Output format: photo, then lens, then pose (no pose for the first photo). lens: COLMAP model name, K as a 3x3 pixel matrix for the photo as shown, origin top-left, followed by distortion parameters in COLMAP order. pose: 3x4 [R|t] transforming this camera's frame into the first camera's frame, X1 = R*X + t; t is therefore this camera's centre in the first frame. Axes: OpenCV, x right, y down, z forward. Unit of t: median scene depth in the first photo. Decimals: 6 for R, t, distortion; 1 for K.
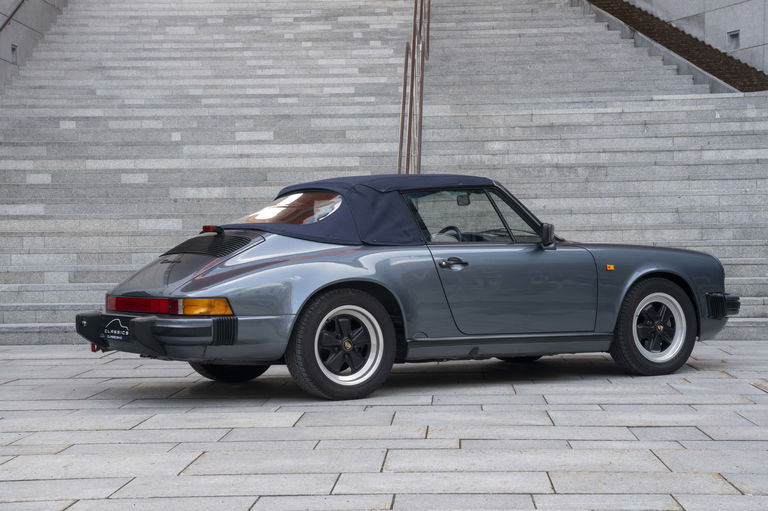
lens RADIAL K [[1510.4, 0, 384.0], [0, 1510.4, 256.9], [0, 0, 1]] dist [0.358613, 0.000000]
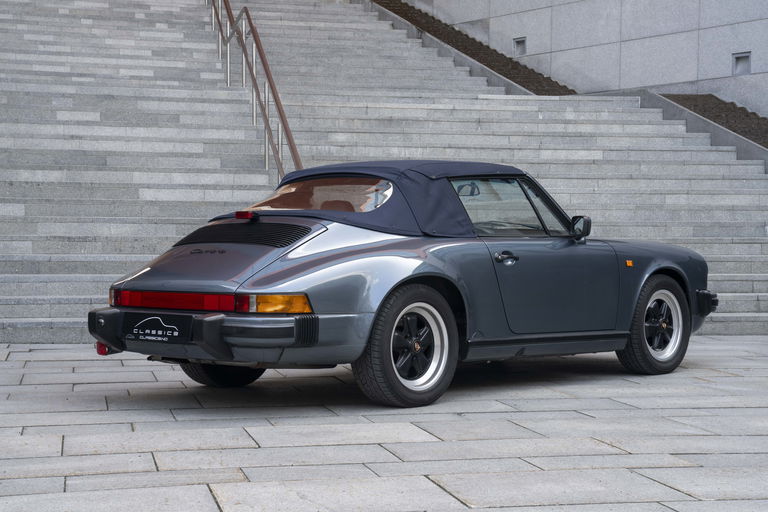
lens RADIAL K [[1445.6, 0, 402.0], [0, 1445.6, 266.2], [0, 0, 1]] dist [0.312120, 0.000000]
pose [[0.963418, 0.009832, 0.267823, -0.134826], [-0.012490, 0.999888, 0.008221, 0.001641], [-0.267712, -0.011265, 0.963433, 0.084909]]
